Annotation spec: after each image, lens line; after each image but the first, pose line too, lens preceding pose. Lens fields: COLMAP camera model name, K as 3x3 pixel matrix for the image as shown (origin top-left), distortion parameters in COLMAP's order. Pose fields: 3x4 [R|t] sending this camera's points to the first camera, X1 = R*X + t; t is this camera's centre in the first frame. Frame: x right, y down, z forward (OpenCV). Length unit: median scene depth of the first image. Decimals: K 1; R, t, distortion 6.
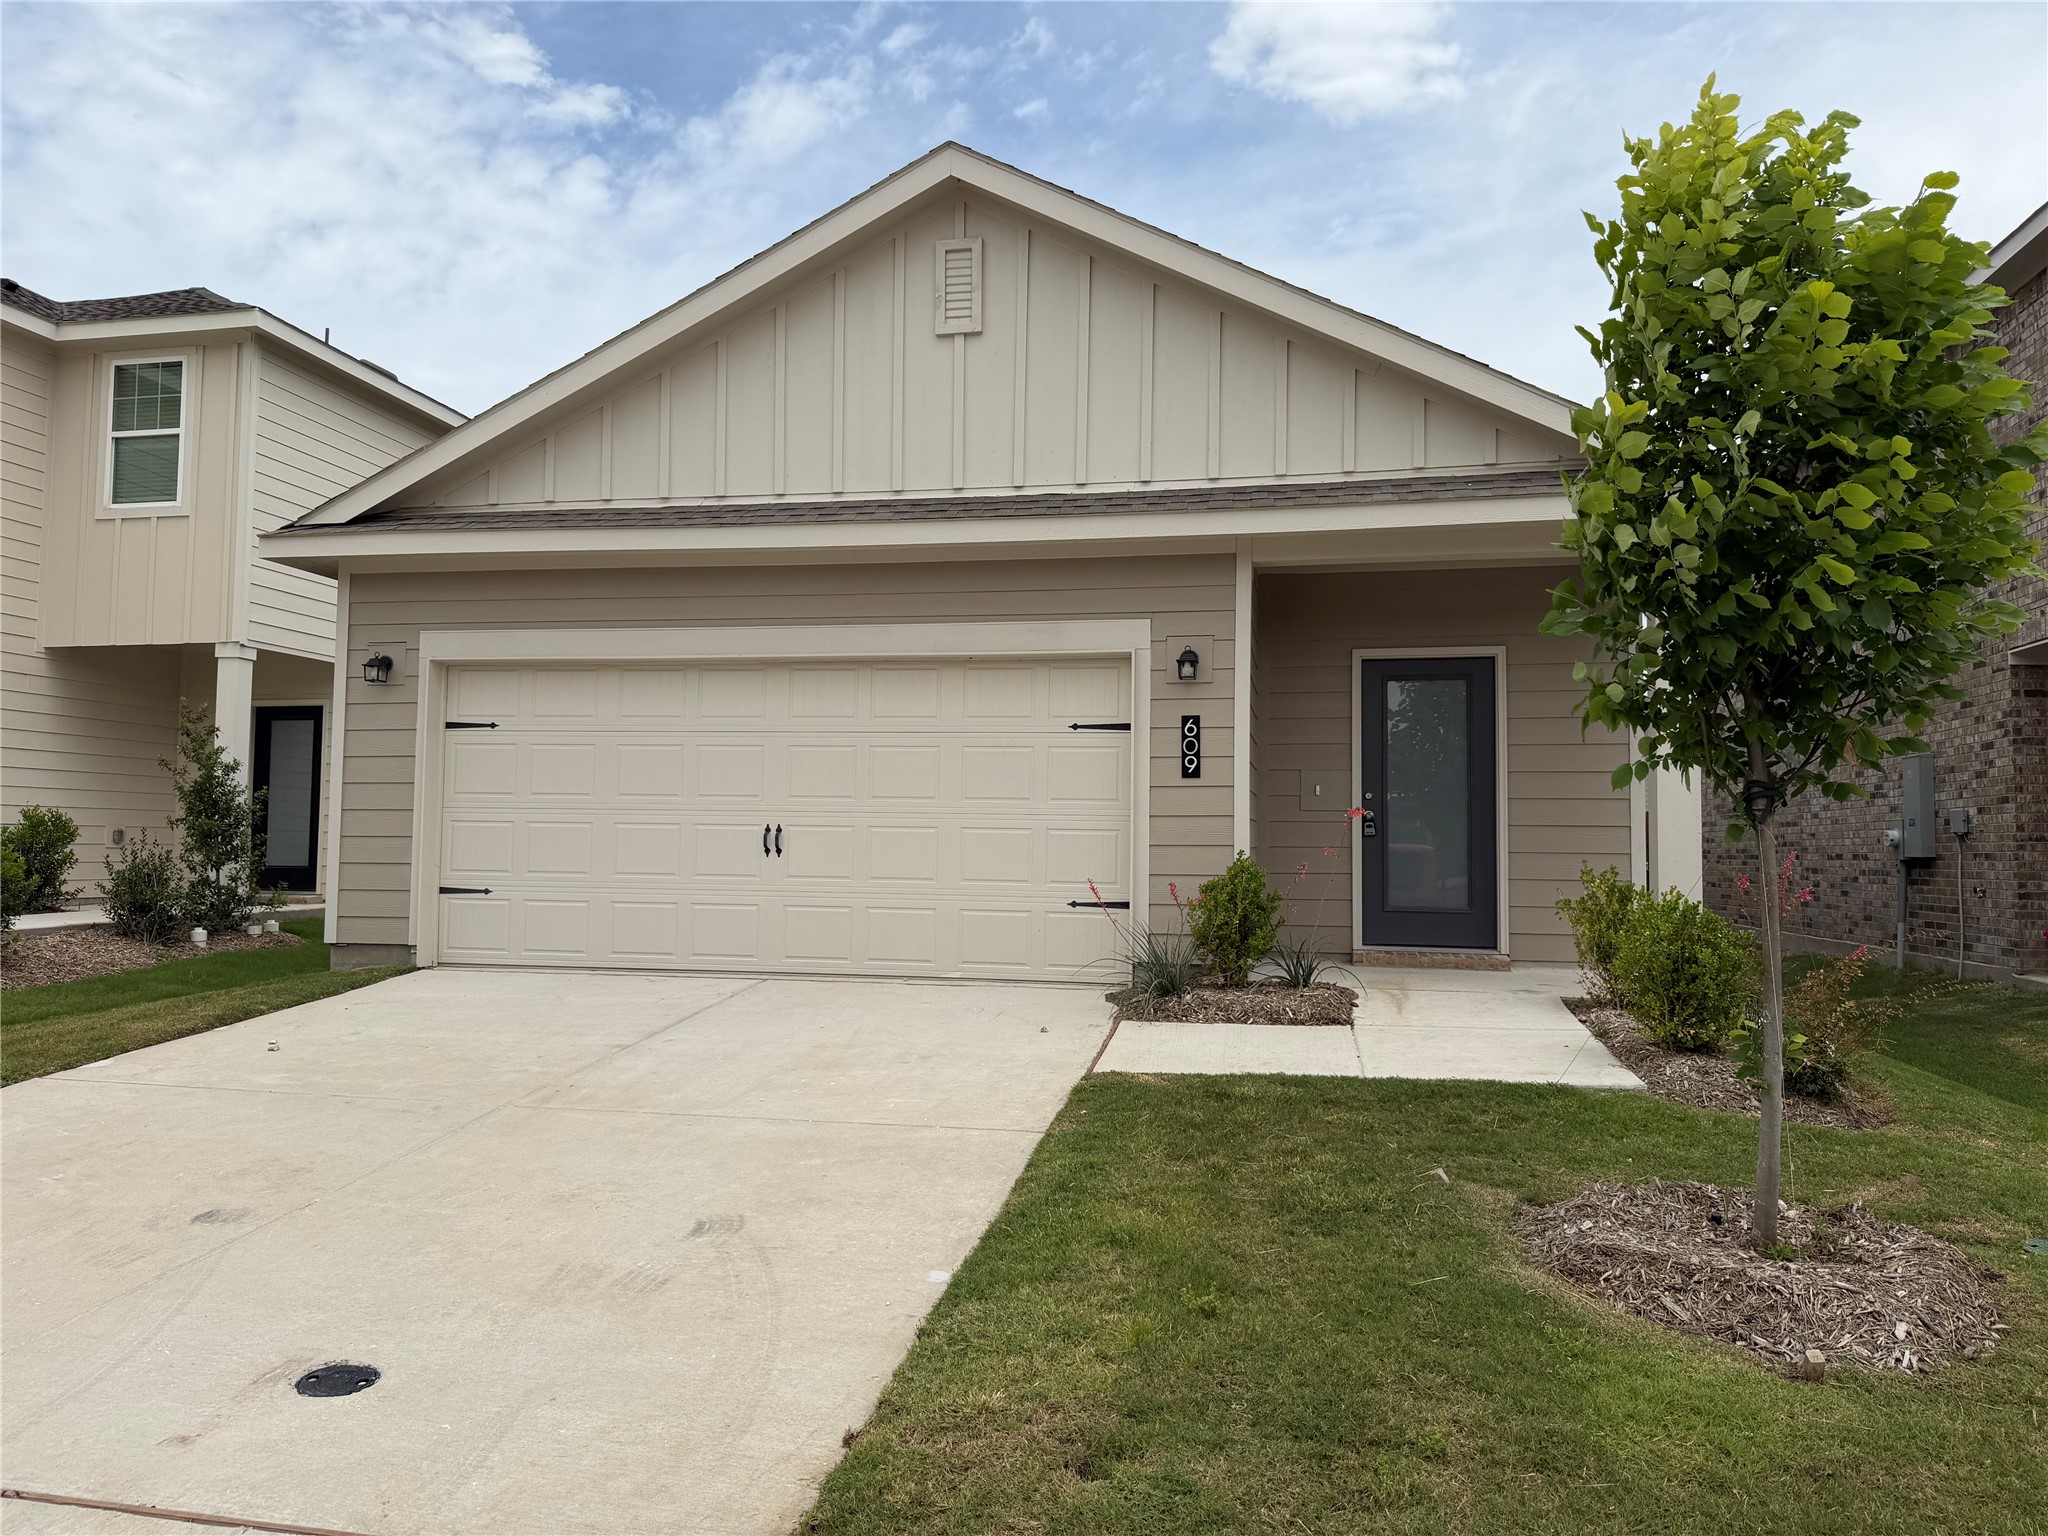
lens RADIAL K [[1444.7, 0, 1025.8], [0, 1444.7, 765.1], [0, 0, 1]] dist [0.018425, -0.024667]
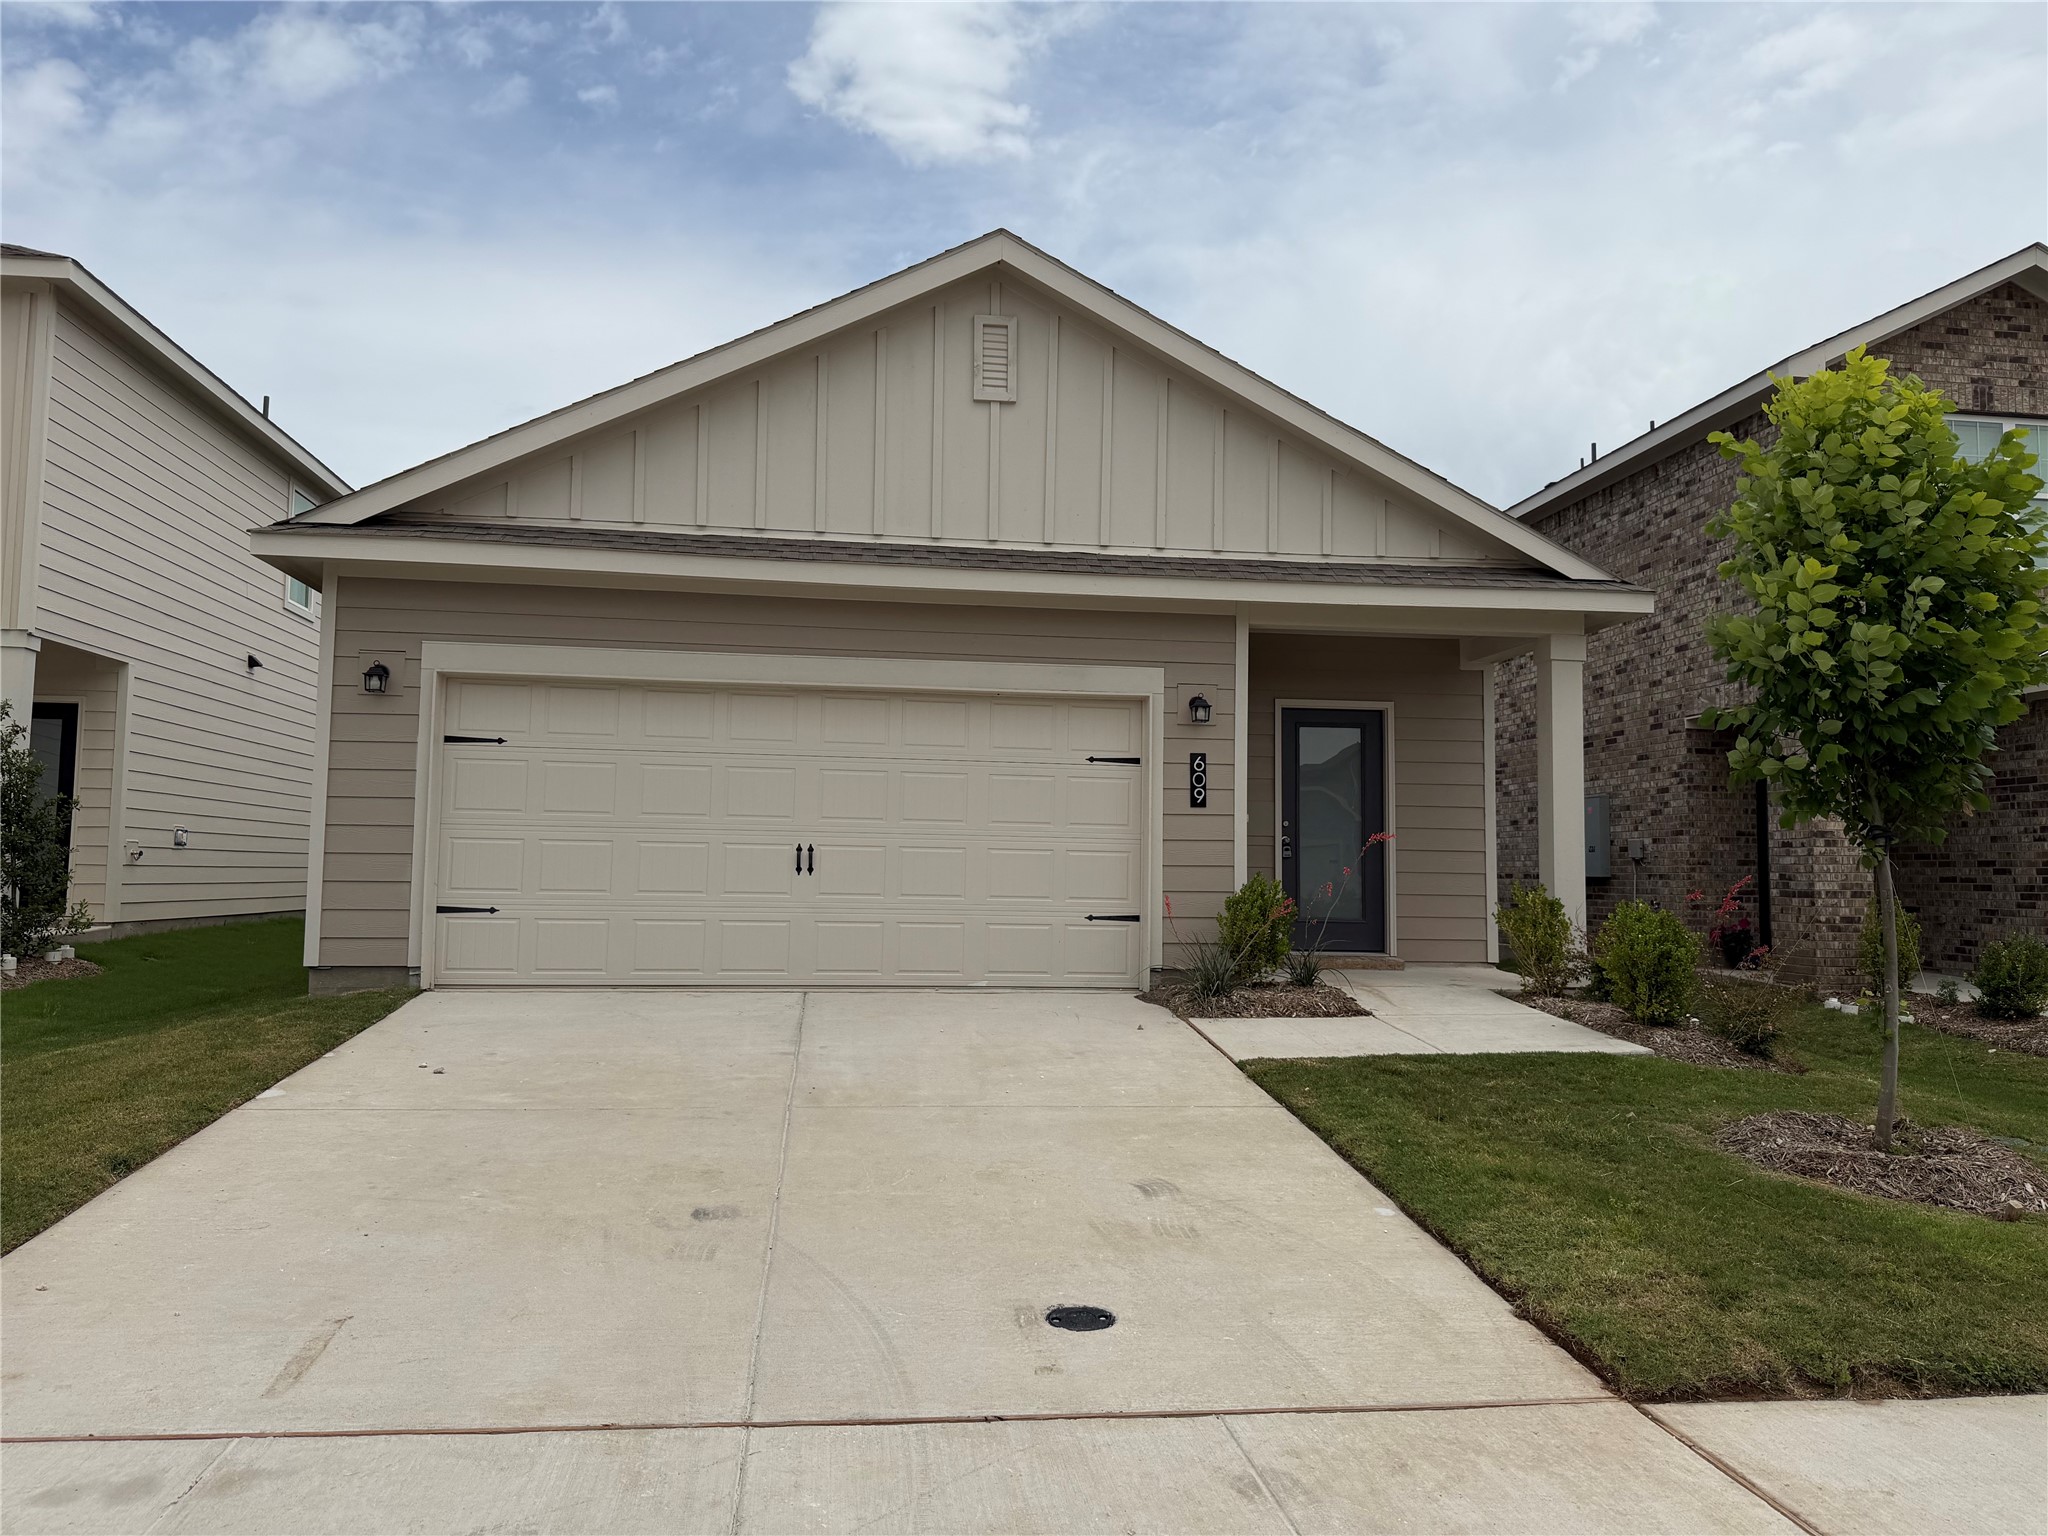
lens RADIAL K [[1444.7, 0, 1027.7], [0, 1444.7, 770.3], [0, 0, 1]] dist [0.018425, -0.024667]
pose [[0.946768, 0.024937, 0.320949, -0.351161], [-0.022706, 0.999685, -0.010693, -0.005356], [-0.321115, 0.002836, 0.947036, -0.045400]]
